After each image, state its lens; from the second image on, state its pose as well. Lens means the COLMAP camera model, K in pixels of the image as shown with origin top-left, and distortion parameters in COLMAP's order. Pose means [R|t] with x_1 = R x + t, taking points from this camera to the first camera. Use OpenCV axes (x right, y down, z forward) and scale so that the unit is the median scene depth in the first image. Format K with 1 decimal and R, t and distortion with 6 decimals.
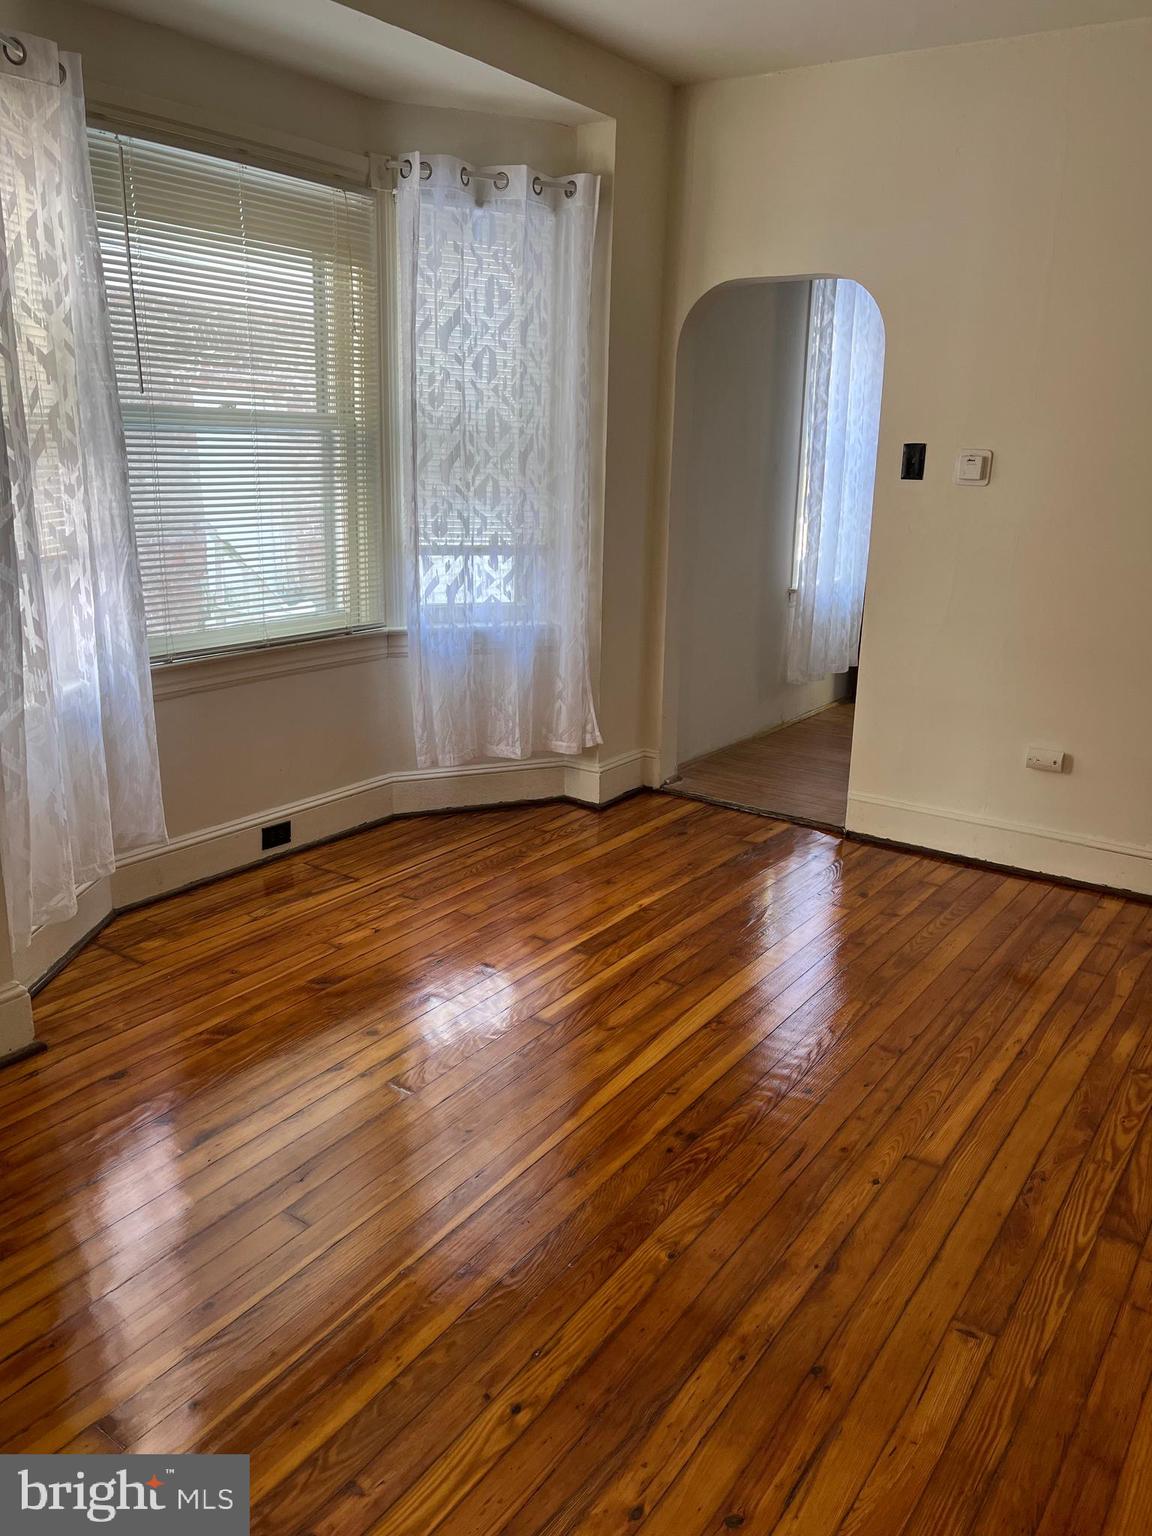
lens RADIAL K [[1163.1, 0, 576.0], [0, 1163.1, 768.0], [0, 0, 1]] dist [0.000667, 0.001323]
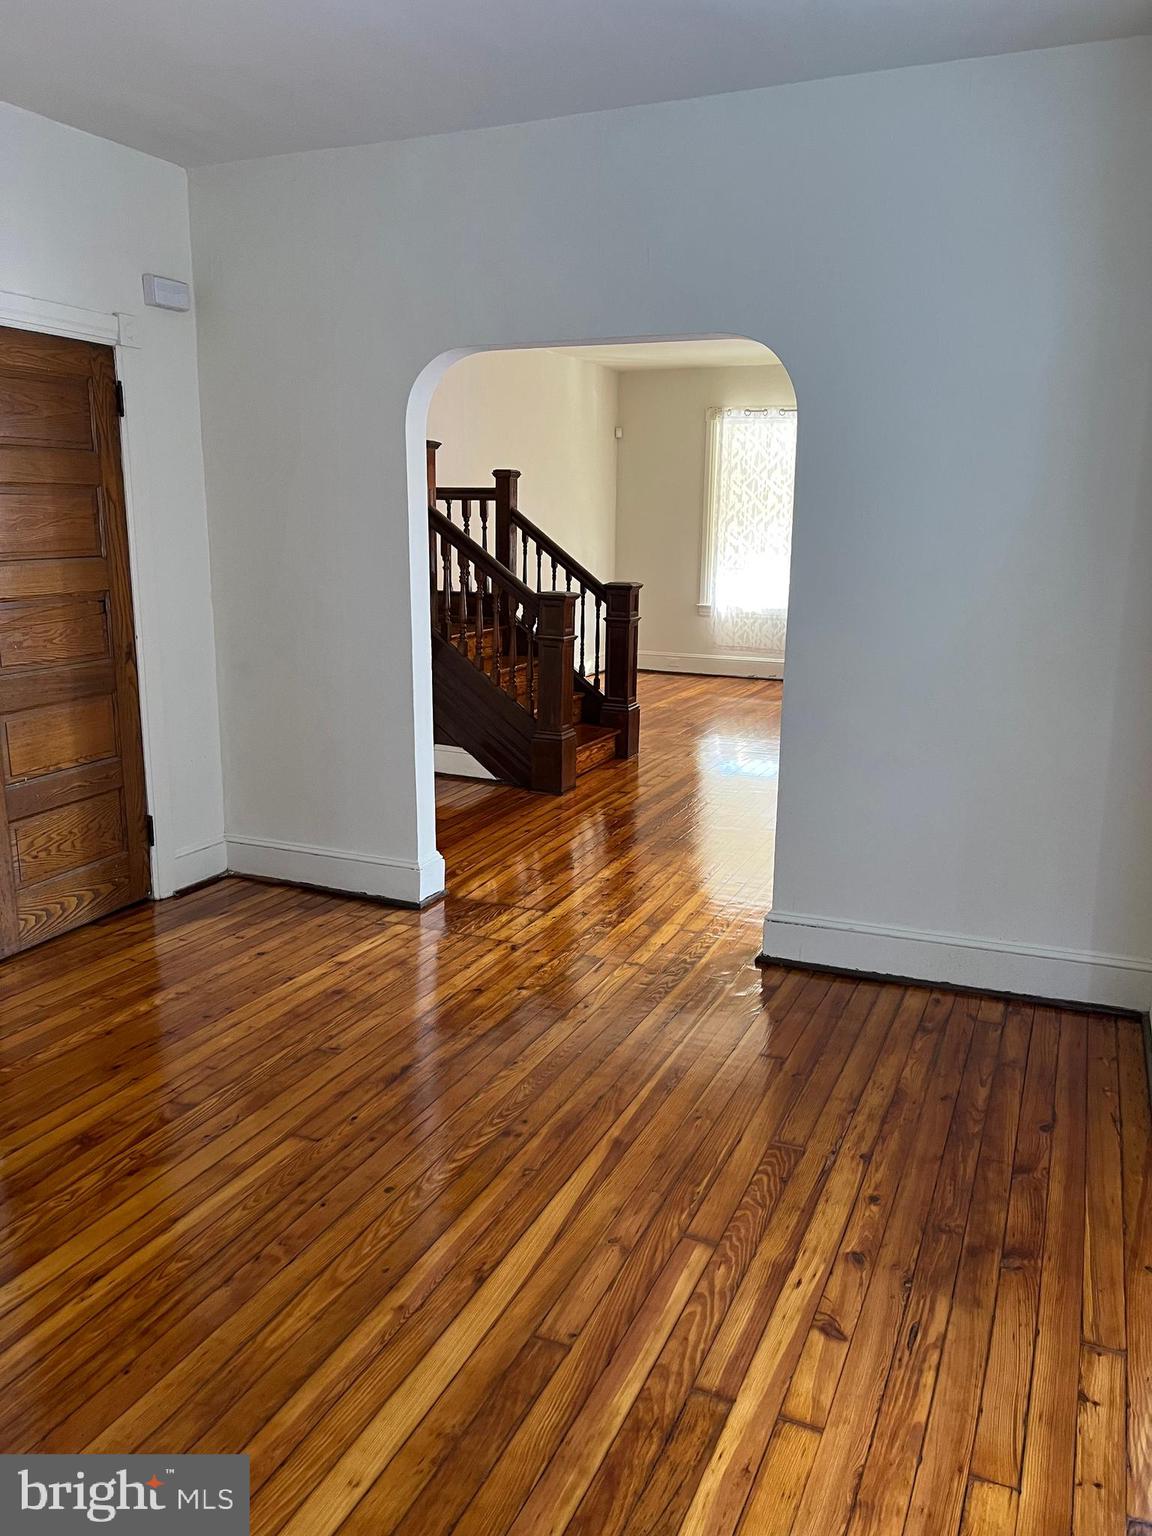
lens RADIAL K [[1163.1, 0, 576.0], [0, 1163.1, 768.0], [0, 0, 1]] dist [0.000667, 0.001323]
pose [[-0.981963, 0.014679, -0.188500, 0.215994], [-0.075666, 0.883151, 0.462945, -0.468263], [0.173270, 0.468859, -0.866111, 1.637291]]
